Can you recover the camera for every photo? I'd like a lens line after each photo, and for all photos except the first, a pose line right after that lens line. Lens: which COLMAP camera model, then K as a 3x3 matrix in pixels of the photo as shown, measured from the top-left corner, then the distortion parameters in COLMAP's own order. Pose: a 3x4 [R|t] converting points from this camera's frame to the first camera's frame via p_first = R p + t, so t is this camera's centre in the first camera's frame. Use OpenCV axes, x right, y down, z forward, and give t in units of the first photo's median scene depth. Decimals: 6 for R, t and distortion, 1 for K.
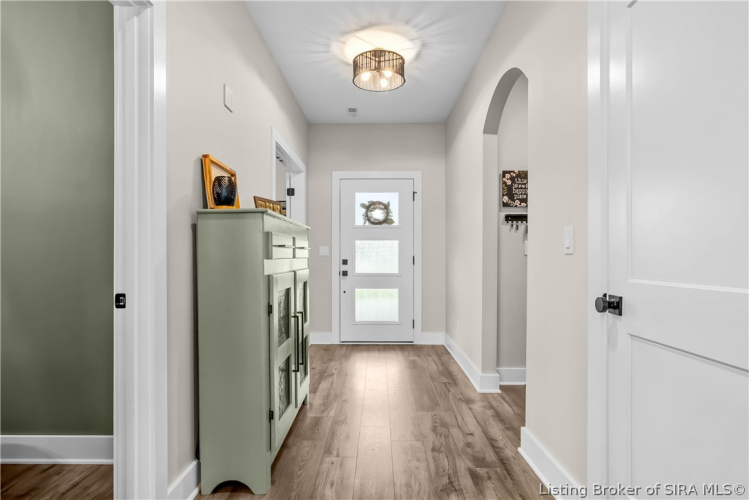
lens RADIAL K [[389.7, 0, 374.5], [0, 389.7, 253.2], [0, 0, 1]] dist [-0.003405, 0.000025]
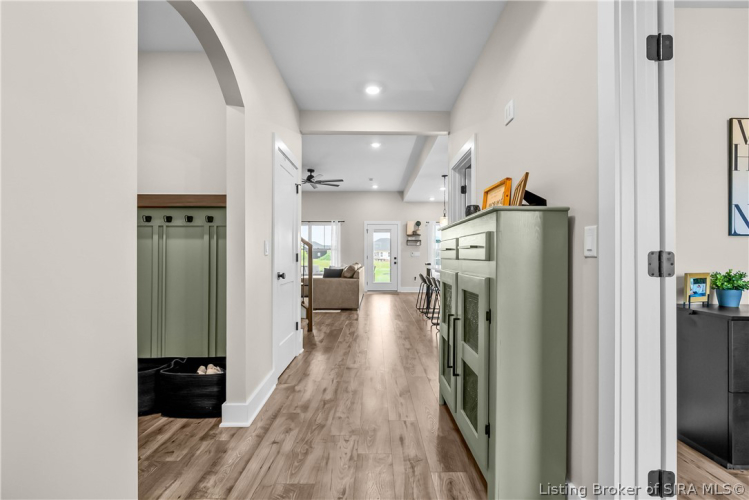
lens RADIAL K [[345.0, 0, 378.2], [0, 345.0, 254.3], [0, 0, 1]] dist [0.002065, 0.000075]
pose [[-0.999766, -0.003409, -0.021383, 0.013020], [-0.003124, 0.999906, -0.013355, 0.013070], [0.021427, -0.013285, -0.999682, 1.958806]]
